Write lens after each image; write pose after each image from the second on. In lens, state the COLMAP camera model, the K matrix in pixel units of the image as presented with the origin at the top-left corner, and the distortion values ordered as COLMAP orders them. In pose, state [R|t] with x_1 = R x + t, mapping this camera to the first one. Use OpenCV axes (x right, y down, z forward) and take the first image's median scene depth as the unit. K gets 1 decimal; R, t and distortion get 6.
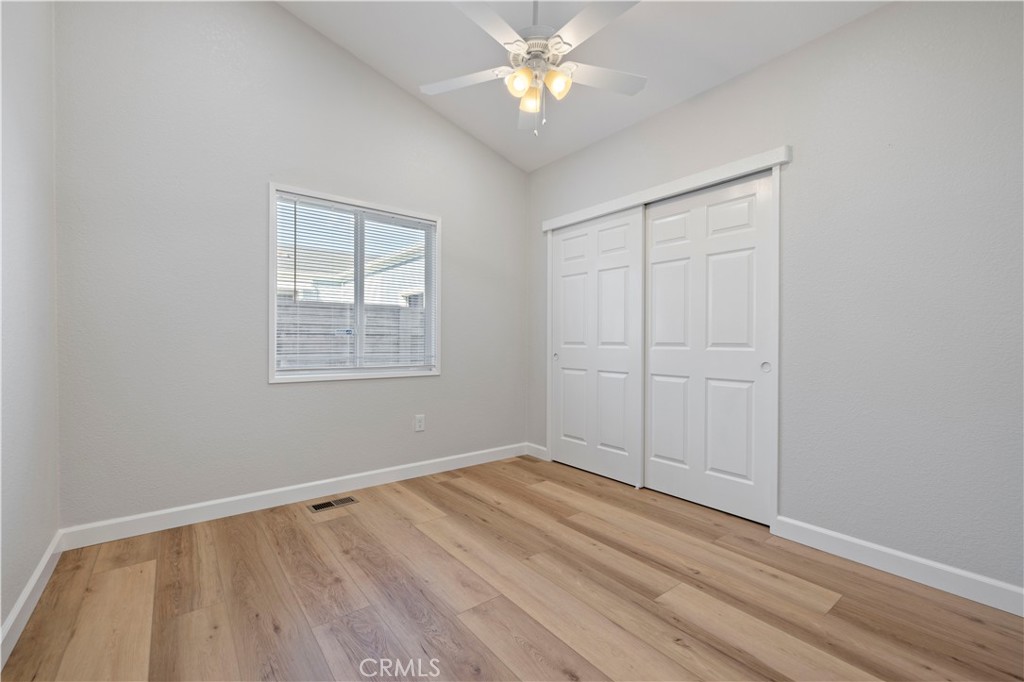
lens RADIAL K [[440.8, 0, 513.5], [0, 440.8, 341.0], [0, 0, 1]] dist [0.000256, -0.000147]
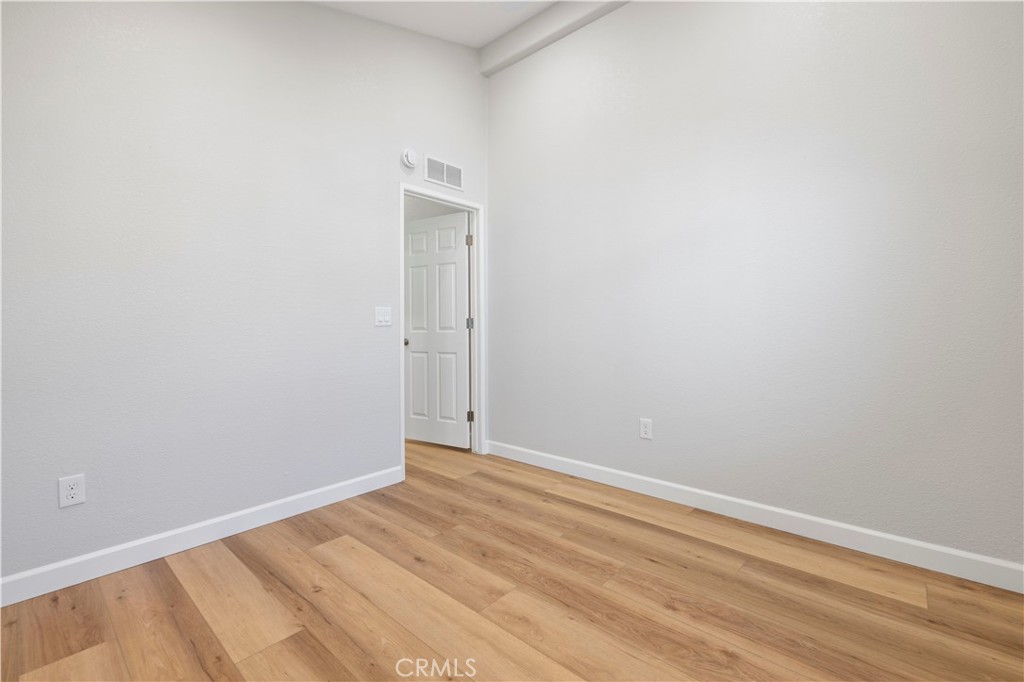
lens RADIAL K [[440.8, 0, 511.9], [0, 440.8, 334.9], [0, 0, 1]] dist [0.000256, -0.000147]
pose [[-0.985272, 0.003322, -0.170959, 0.060132], [0.001214, 0.999922, 0.012434, -0.003366], [0.170987, 0.012043, -0.985200, 1.955680]]
